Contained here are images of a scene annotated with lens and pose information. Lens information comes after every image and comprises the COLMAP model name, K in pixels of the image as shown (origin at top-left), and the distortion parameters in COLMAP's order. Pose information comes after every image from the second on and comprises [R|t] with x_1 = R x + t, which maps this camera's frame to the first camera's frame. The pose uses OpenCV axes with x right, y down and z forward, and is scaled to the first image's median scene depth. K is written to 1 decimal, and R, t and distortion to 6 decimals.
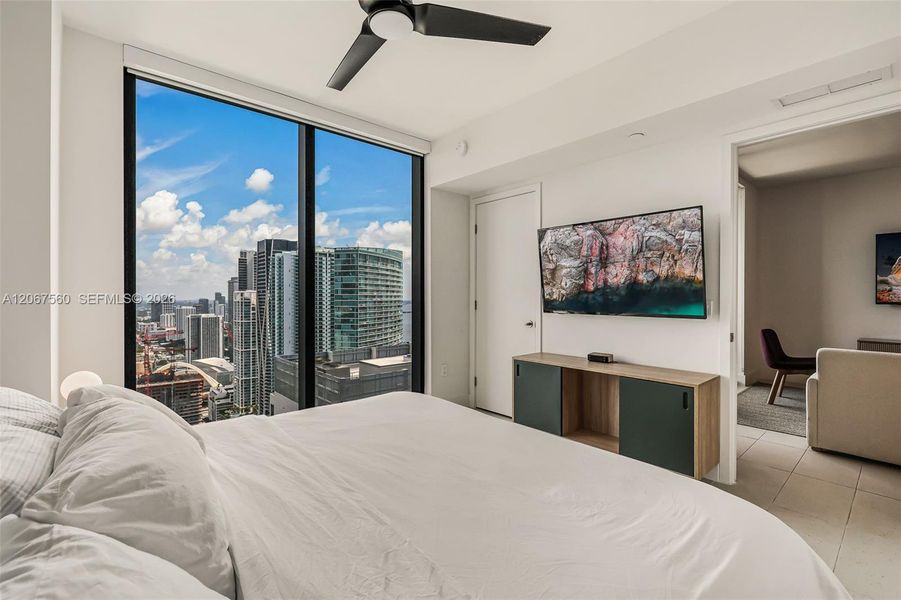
lens RADIAL K [[415.5, 0, 442.2], [0, 415.5, 297.1], [0, 0, 1]] dist [0.019598, 0.001229]
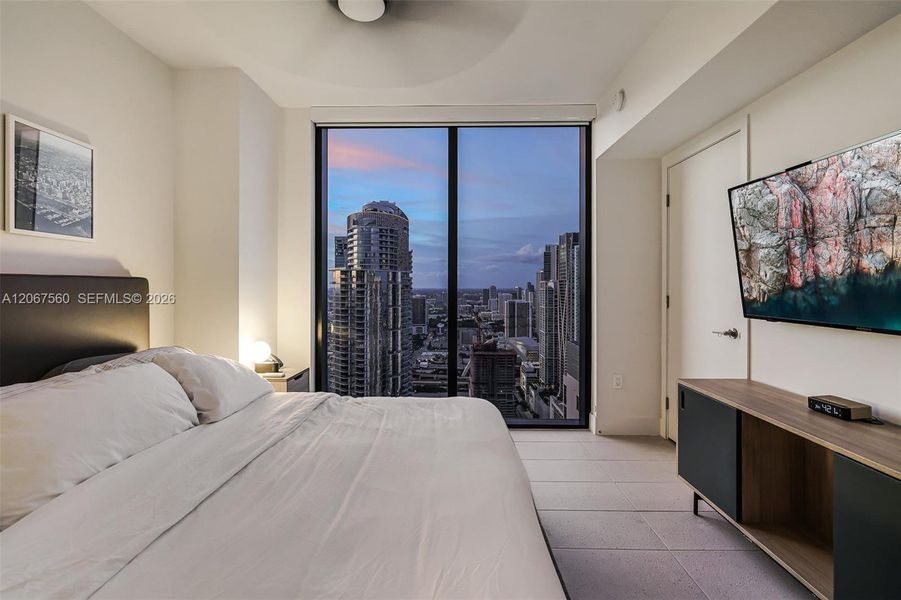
lens RADIAL K [[389.4, 0, 439.5], [0, 389.4, 284.1], [0, 0, 1]] dist [0.023130, -0.002794]
pose [[0.742391, 0.004871, -0.669949, 0.290380], [-0.008614, 0.999960, -0.002275, -0.010542], [0.669912, 0.007460, 0.742403, 0.223164]]
